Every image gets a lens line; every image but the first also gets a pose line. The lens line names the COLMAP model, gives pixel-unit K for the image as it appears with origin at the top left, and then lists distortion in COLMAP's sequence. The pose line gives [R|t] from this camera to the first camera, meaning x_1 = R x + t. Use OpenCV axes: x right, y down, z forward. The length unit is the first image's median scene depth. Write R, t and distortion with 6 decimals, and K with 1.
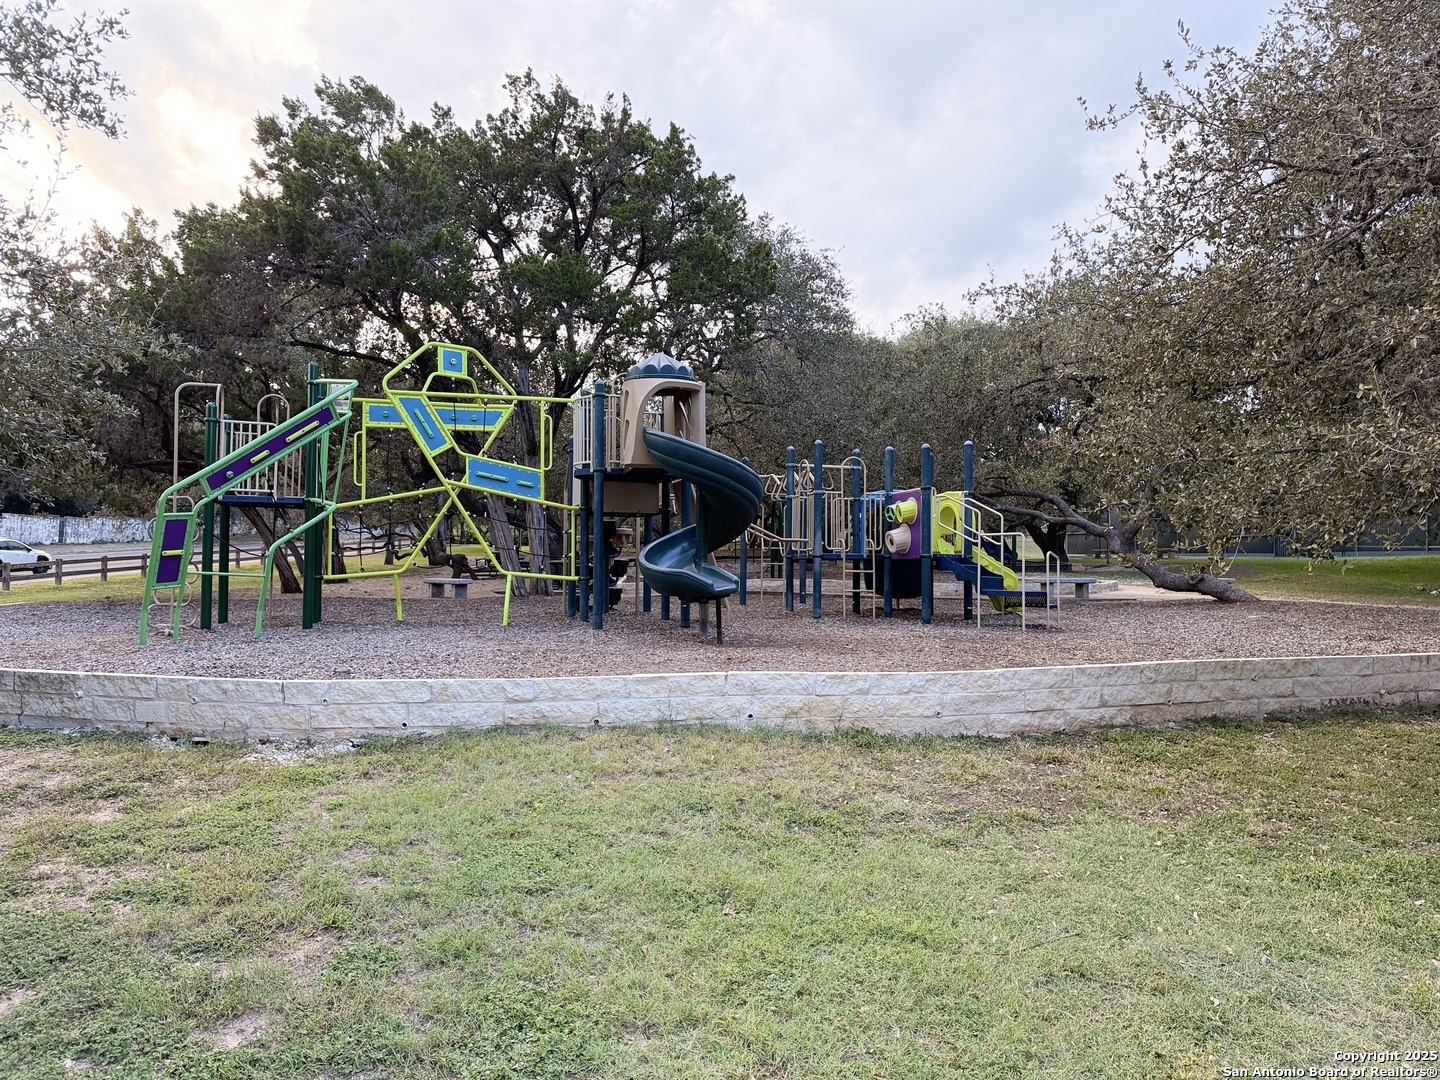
lens RADIAL K [[1005.4, 0, 720.5], [0, 1005.4, 542.7], [0, 0, 1]] dist [0.004175, -0.000655]
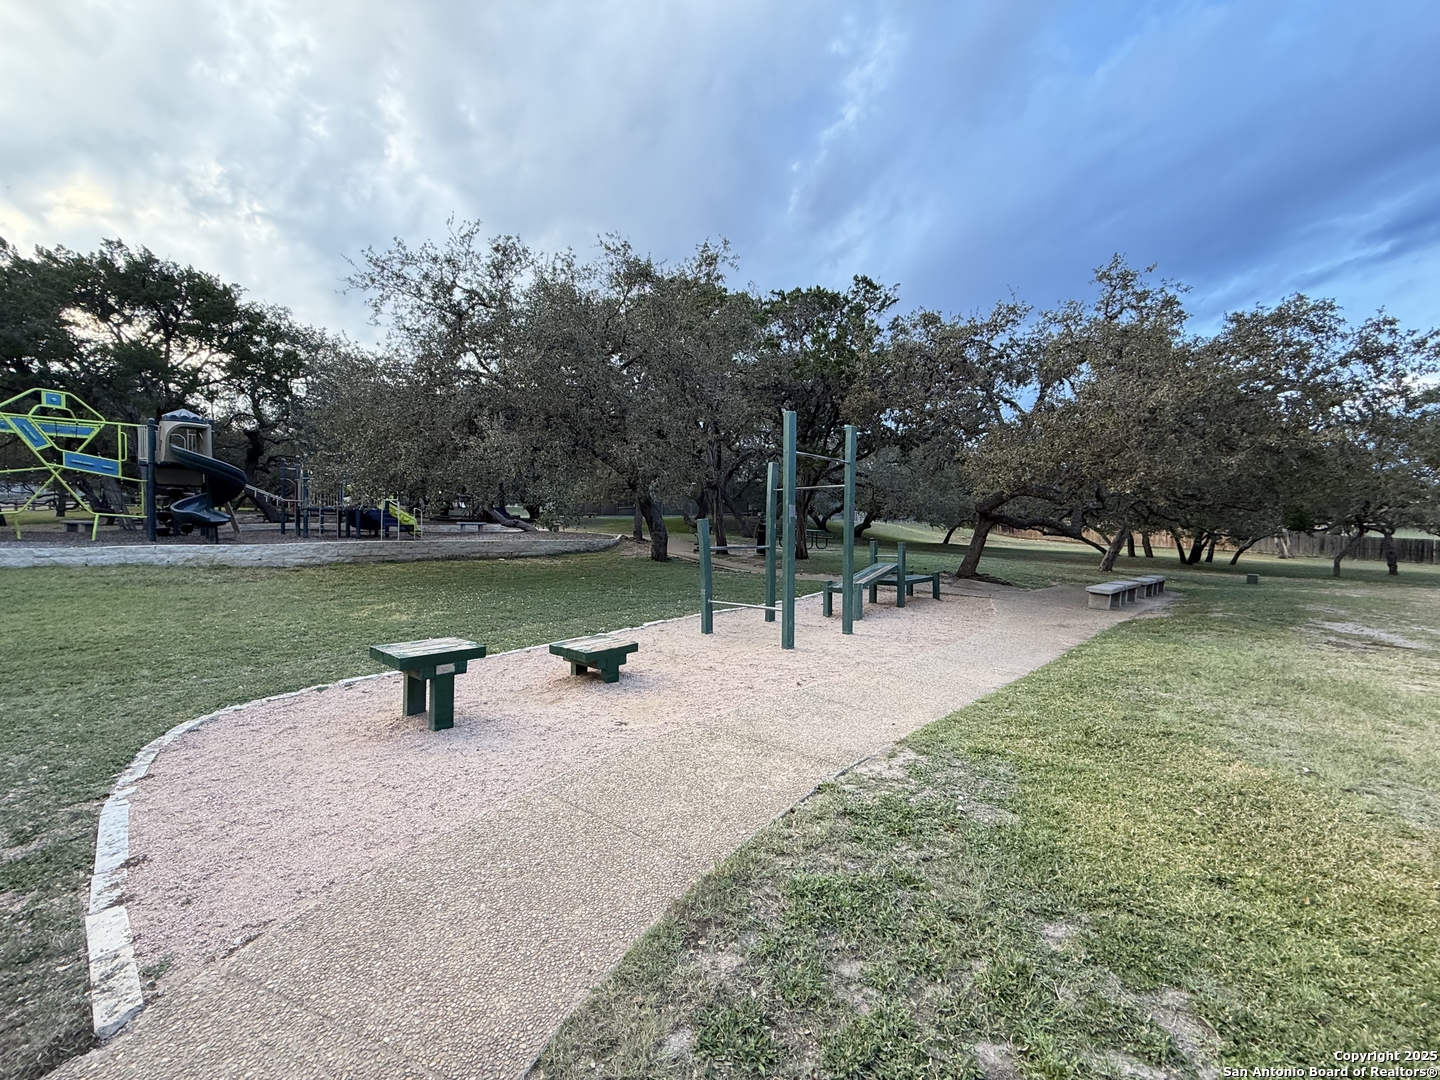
lens RADIAL K [[579.0, 0, 719.5], [0, 579.0, 533.1], [0, 0, 1]] dist [-0.001384, -0.000092]
pose [[0.873479, -0.003889, 0.486846, 0.290933], [-0.012920, 0.999431, 0.031163, 0.016483], [-0.486690, -0.033510, 0.872932, -0.540888]]
